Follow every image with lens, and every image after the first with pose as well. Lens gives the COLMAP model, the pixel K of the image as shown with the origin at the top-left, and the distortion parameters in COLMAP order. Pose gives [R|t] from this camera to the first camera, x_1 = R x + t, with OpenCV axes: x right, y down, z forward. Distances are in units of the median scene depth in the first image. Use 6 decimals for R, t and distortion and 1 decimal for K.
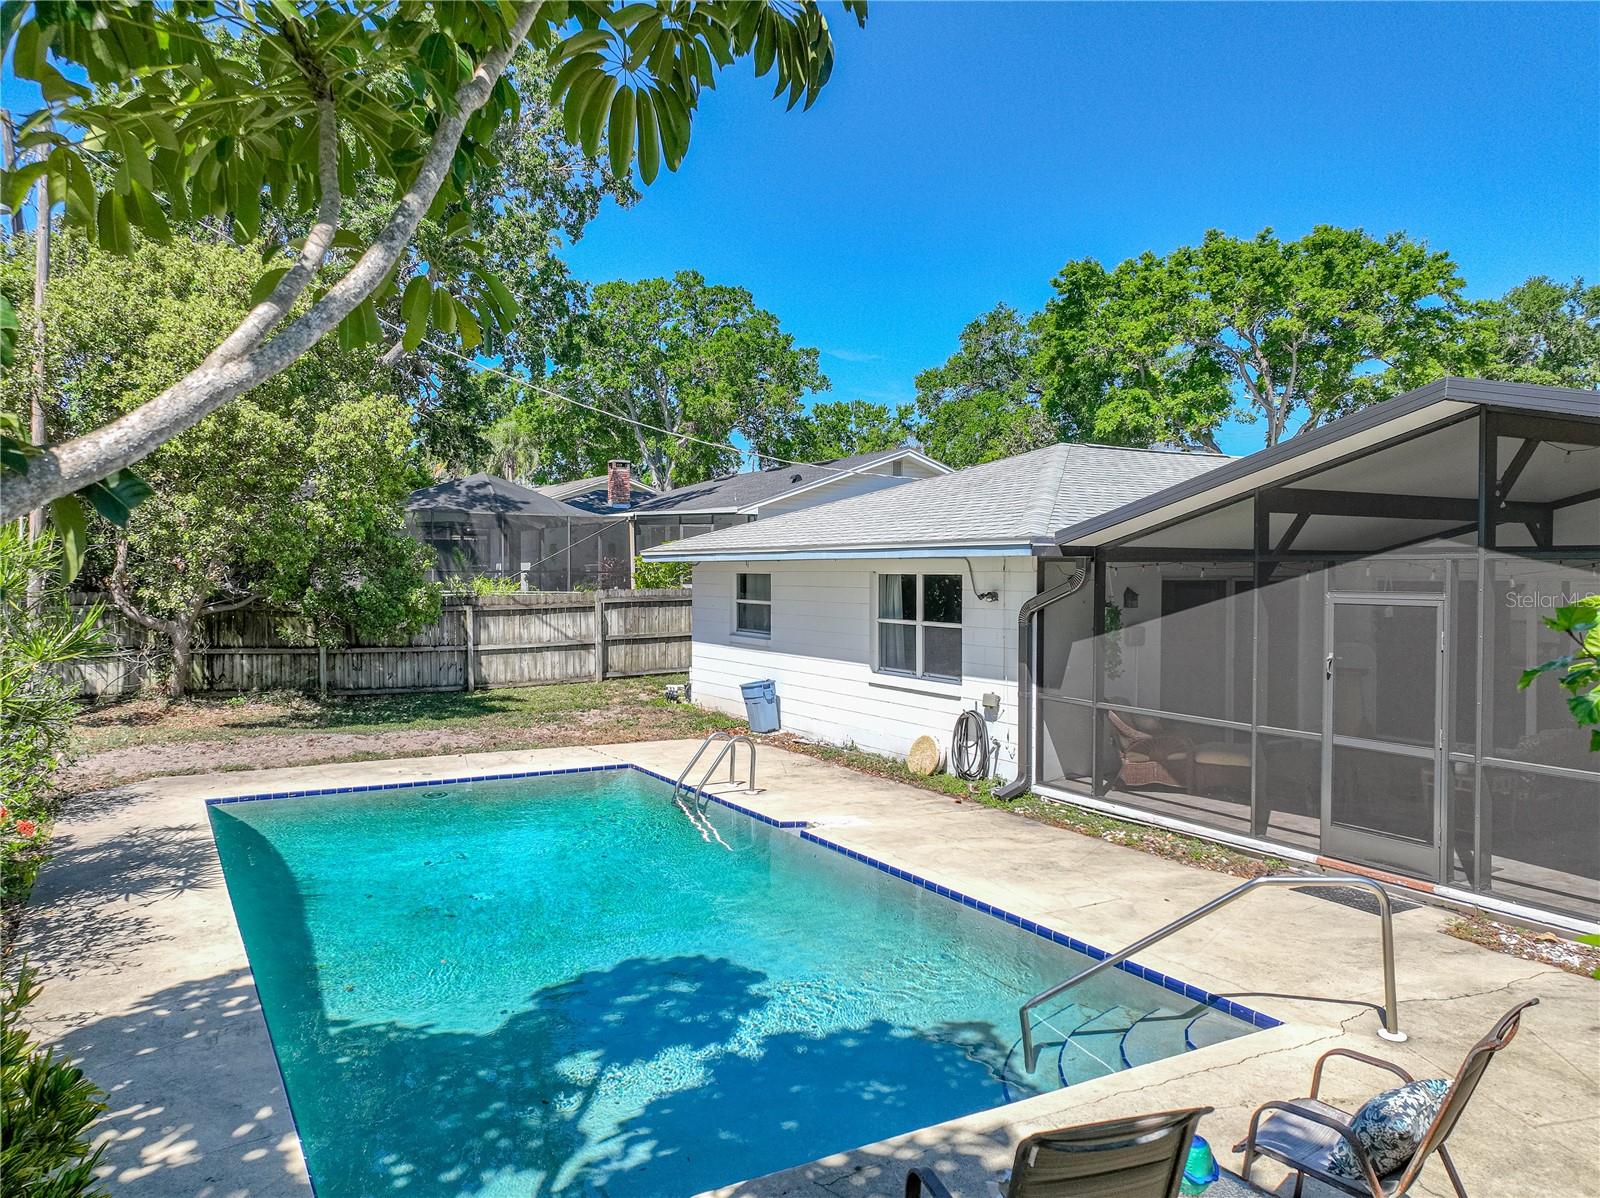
lens RADIAL K [[1173.8, 0, 783.5], [0, 1173.8, 590.5], [0, 0, 1]] dist [0.020181, -0.016575]
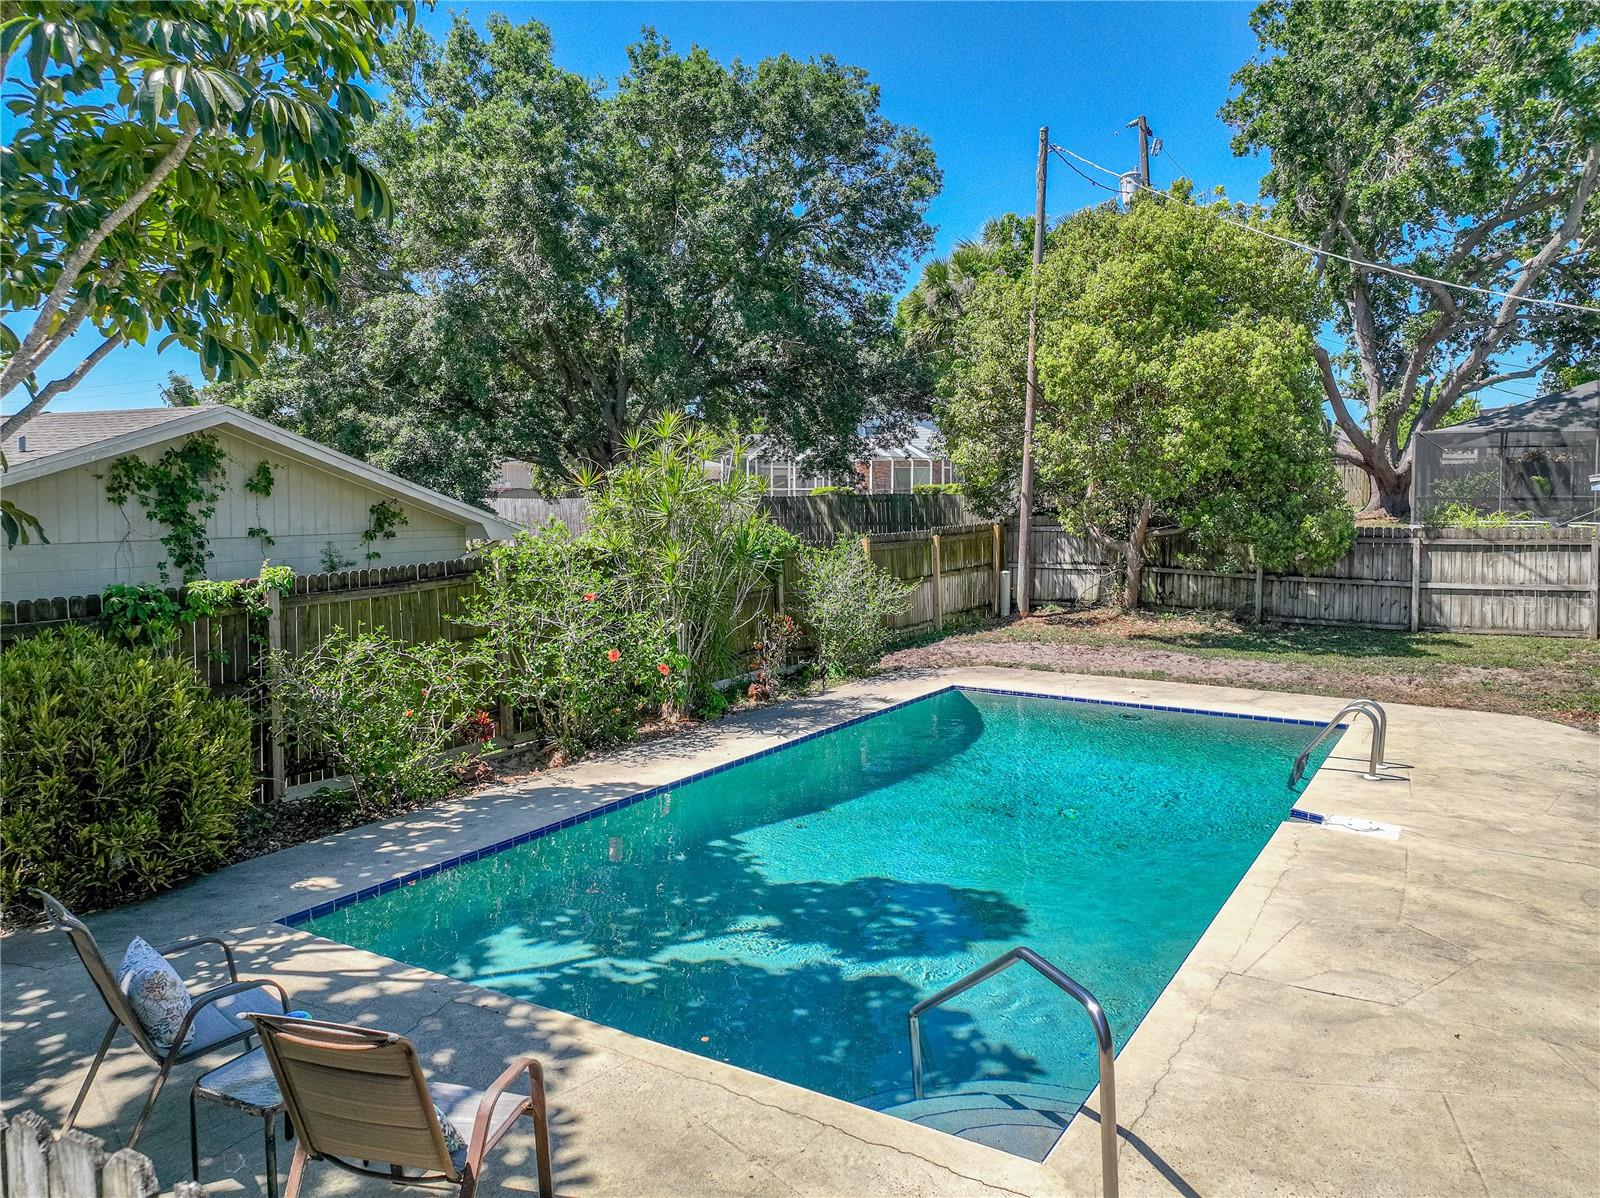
lens RADIAL K [[1168.1, 0, 824.7], [0, 1168.1, 546.9], [0, 0, 1]] dist [-0.002120, 0.014666]
pose [[0.491880, 0.044728, -0.869514, 0.417343], [-0.018173, 0.998989, 0.041108, -0.012829], [0.870474, -0.004419, 0.492195, 0.232229]]
